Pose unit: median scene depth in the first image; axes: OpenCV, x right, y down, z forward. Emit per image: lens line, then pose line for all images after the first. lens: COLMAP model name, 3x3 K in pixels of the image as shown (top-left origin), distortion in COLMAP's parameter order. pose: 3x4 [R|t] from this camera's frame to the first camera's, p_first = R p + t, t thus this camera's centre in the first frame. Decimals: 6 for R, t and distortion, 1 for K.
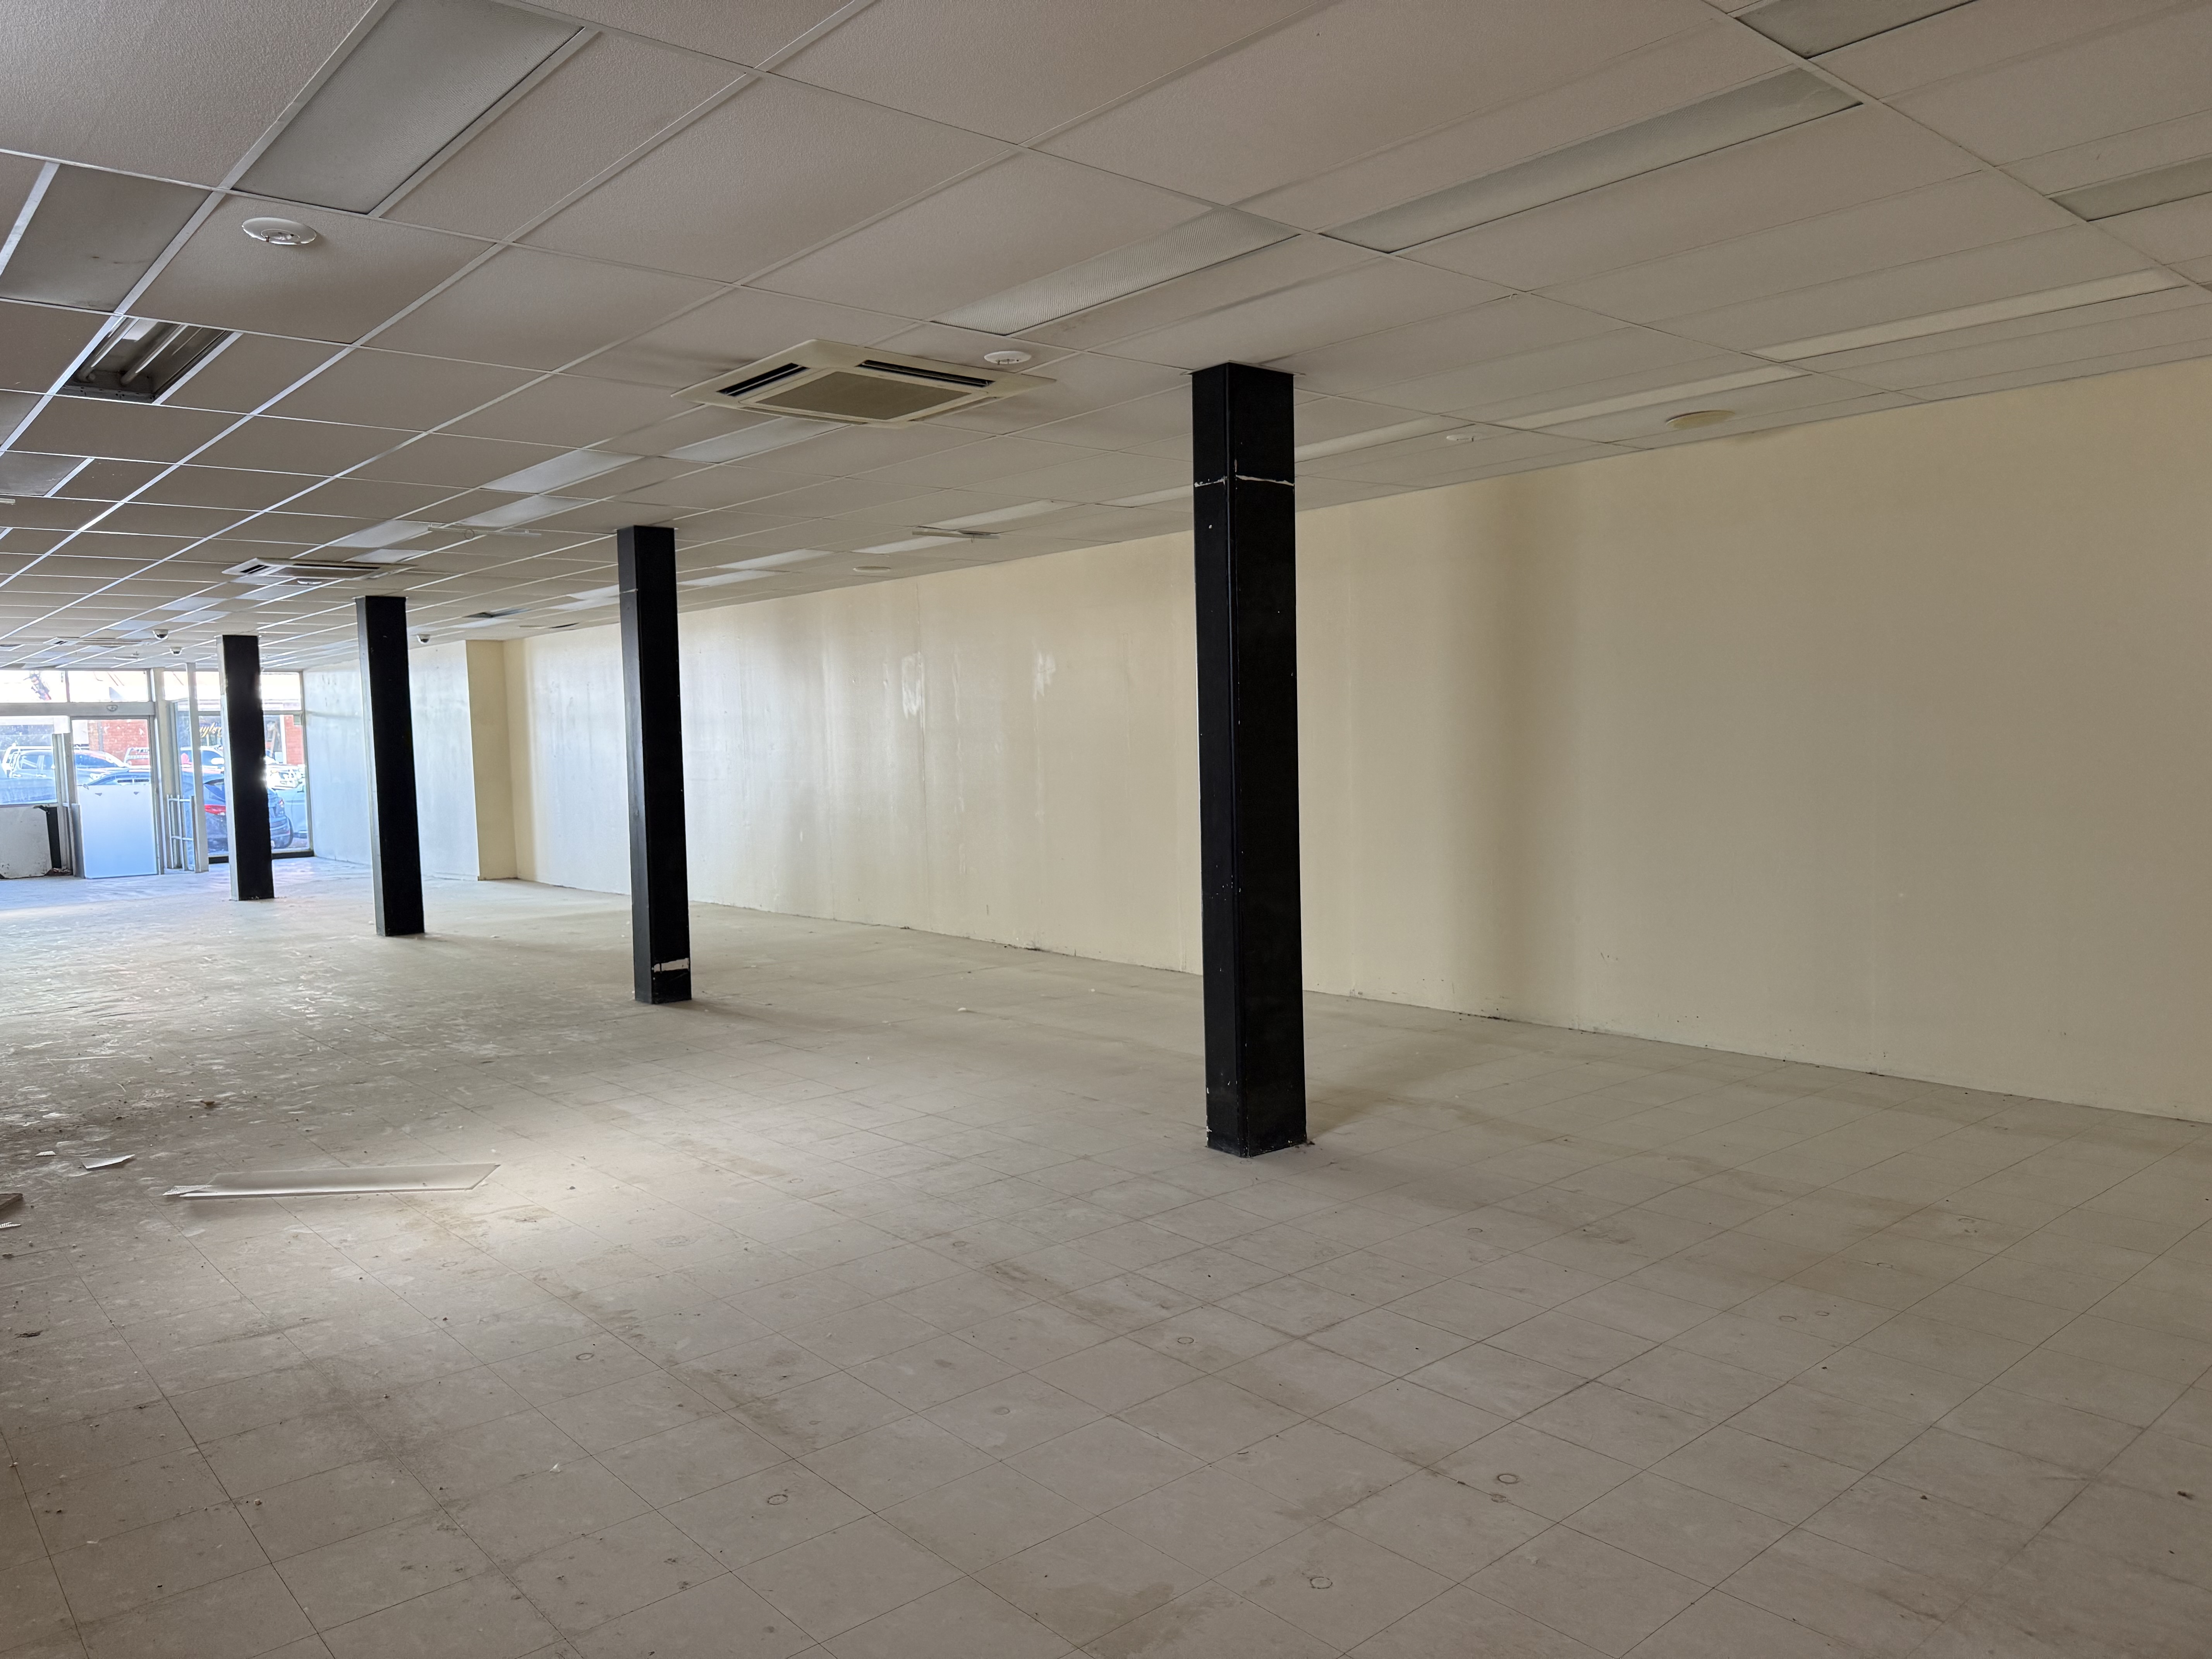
lens RADIAL K [[1554.7, 0, 1106.0], [0, 1554.7, 829.5], [0, 0, 1]] dist [0.109435, -0.198882]
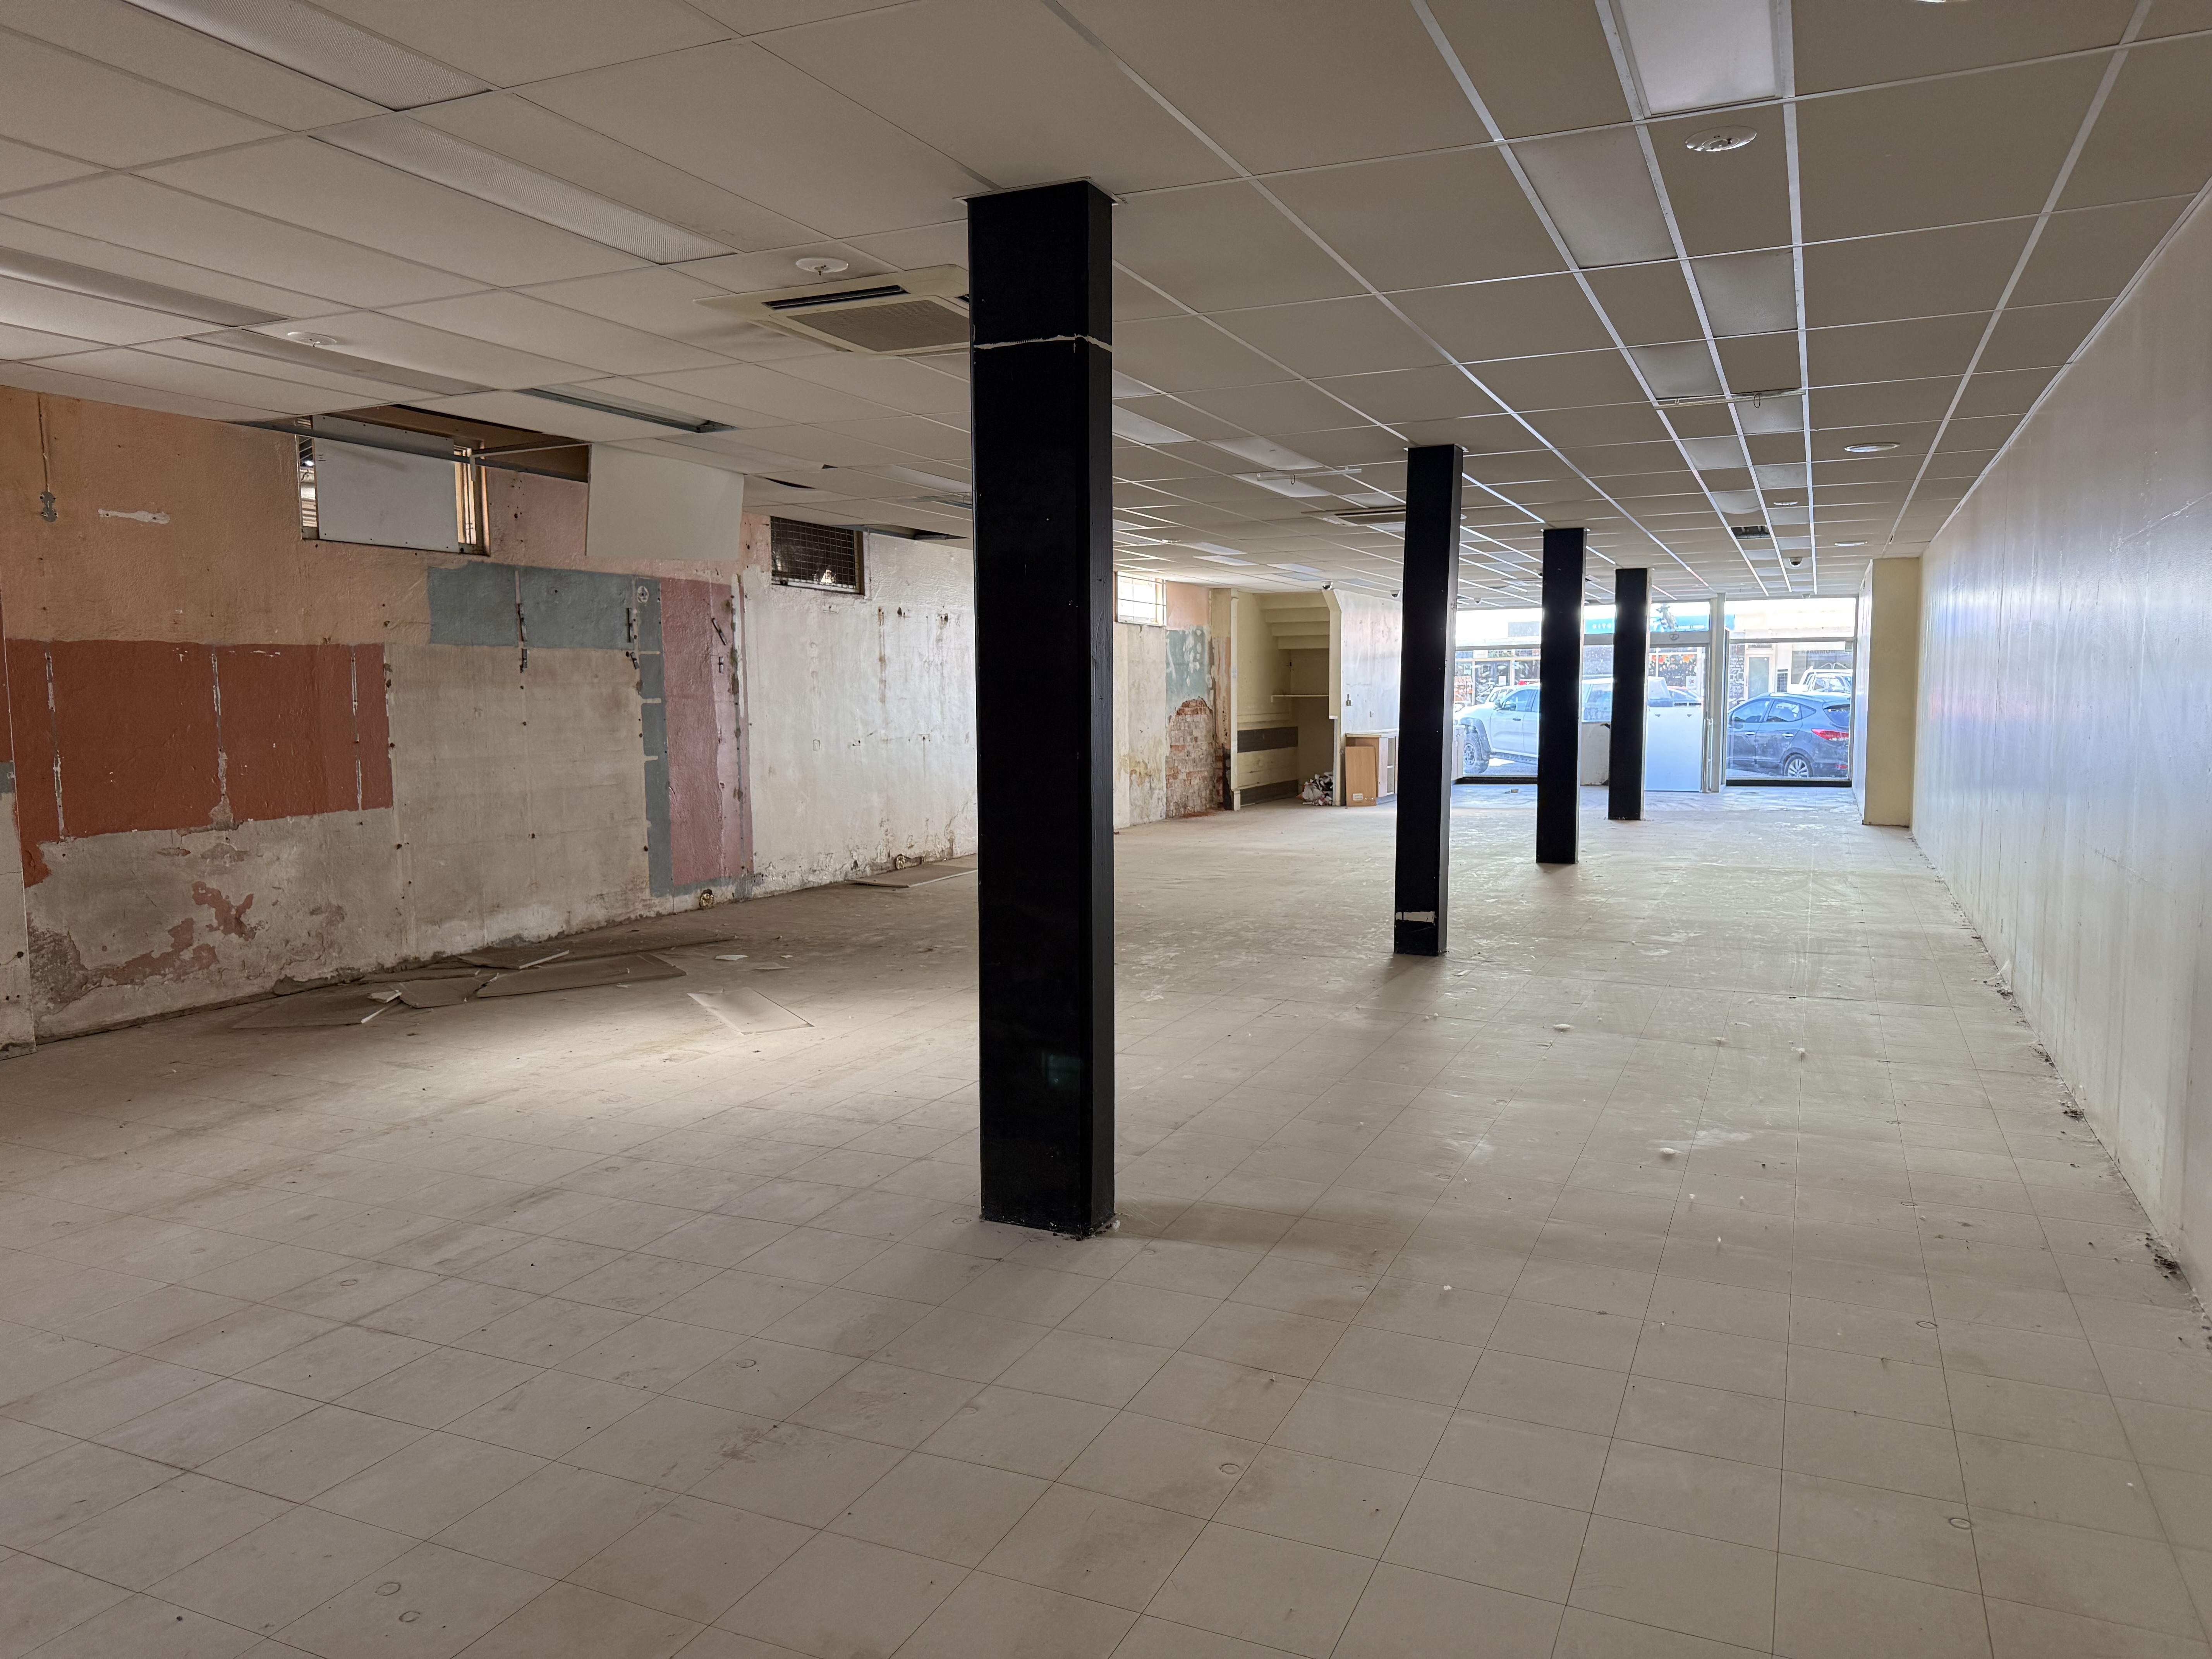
lens RADIAL K [[1554.7, 0, 1106.0], [0, 1554.7, 829.5], [0, 0, 1]] dist [0.109435, -0.198882]
pose [[0.425720, 0.108083, -0.898377, 0.932267], [-0.063571, 0.993960, 0.089457, -0.073618], [0.902619, 0.019027, 0.430019, 0.808490]]
